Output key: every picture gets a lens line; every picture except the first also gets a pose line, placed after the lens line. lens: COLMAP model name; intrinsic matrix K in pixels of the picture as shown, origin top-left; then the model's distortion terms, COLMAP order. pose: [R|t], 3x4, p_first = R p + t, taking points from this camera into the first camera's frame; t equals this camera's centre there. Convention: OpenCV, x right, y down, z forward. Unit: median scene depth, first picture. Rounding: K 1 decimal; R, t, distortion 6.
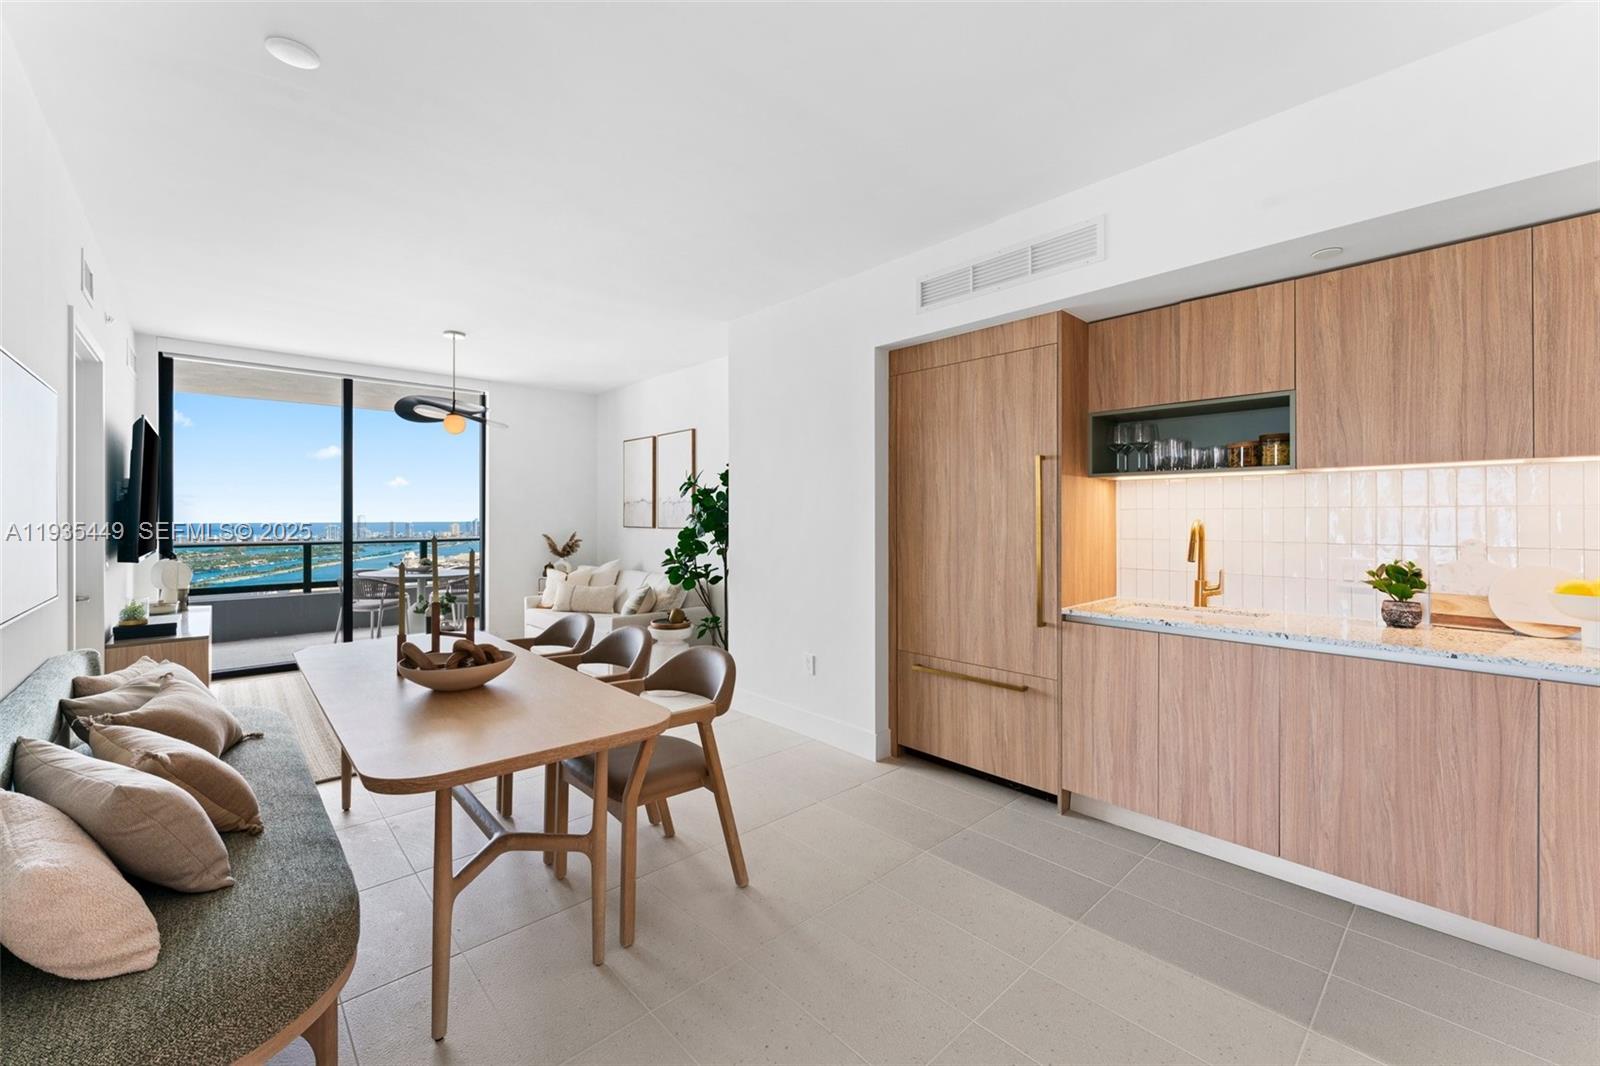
lens RADIAL K [[636.8, 0, 805.3], [0, 636.8, 525.1], [0, 0, 1]] dist [-0.002134, -0.000859]
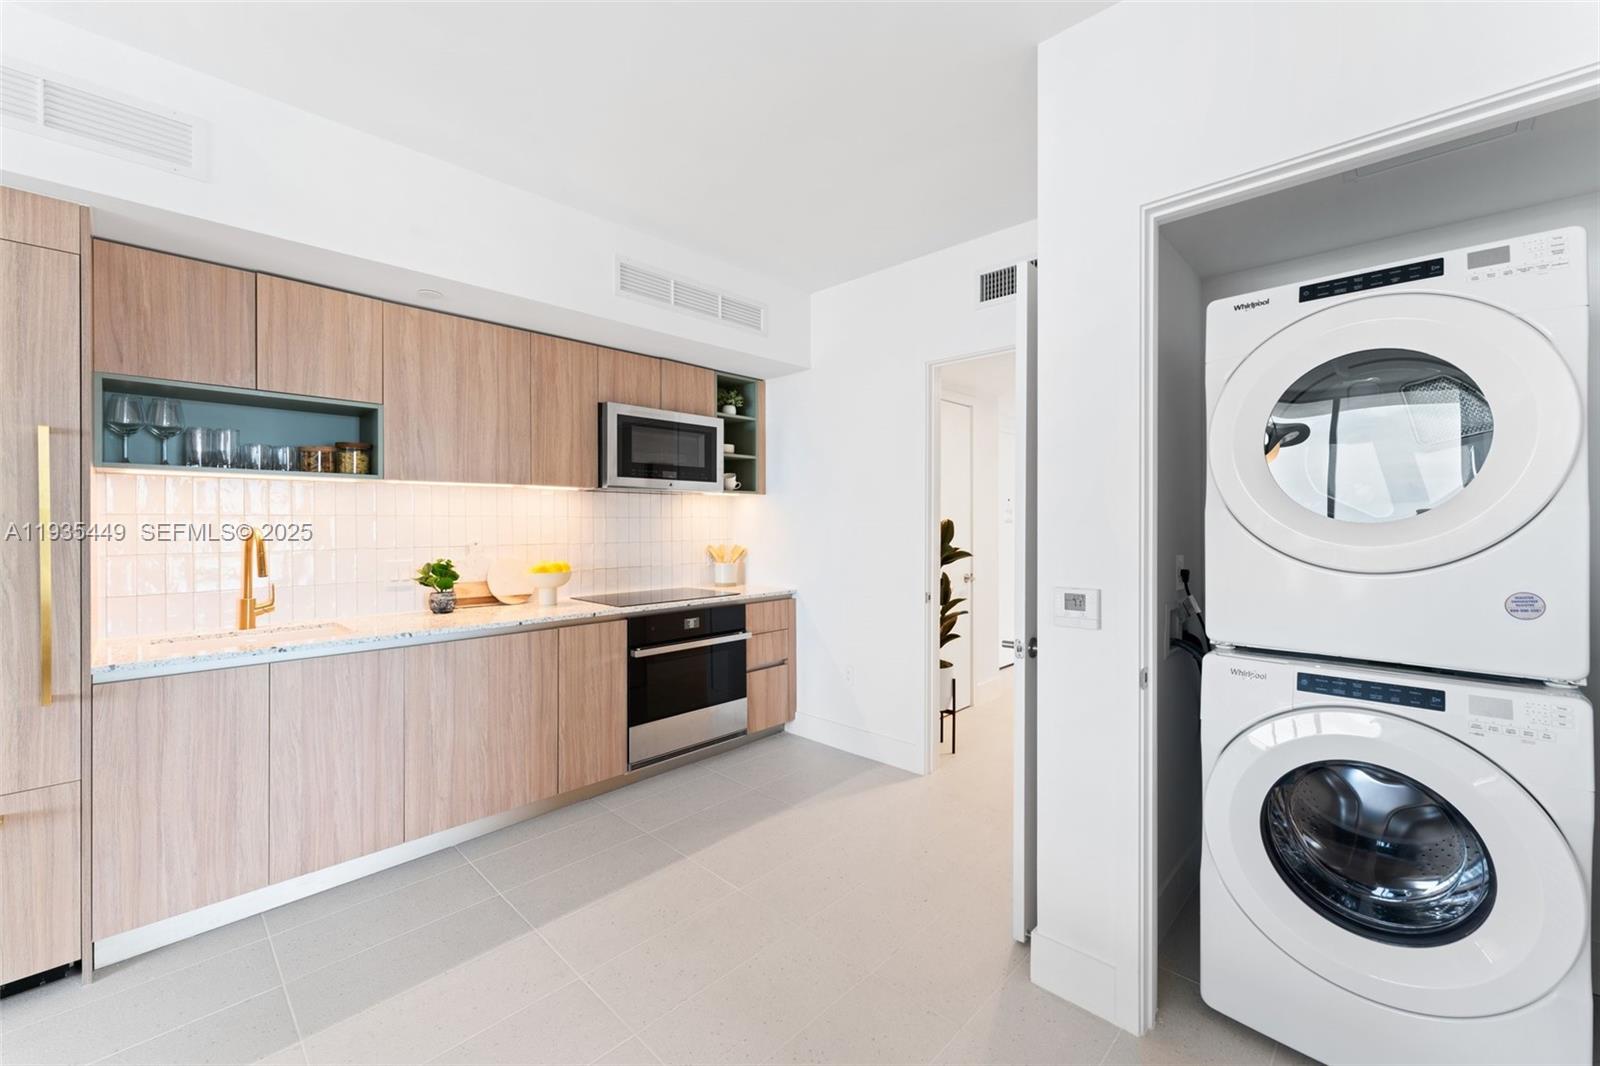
lens RADIAL K [[636.8, 0, 800.7], [0, 636.8, 529.2], [0, 0, 1]] dist [-0.002134, -0.000859]
pose [[-0.057997, -0.010079, 0.998266, -0.314694], [0.016415, 0.999804, 0.011048, -0.004578], [-0.998182, 0.017027, -0.057820, 0.345193]]
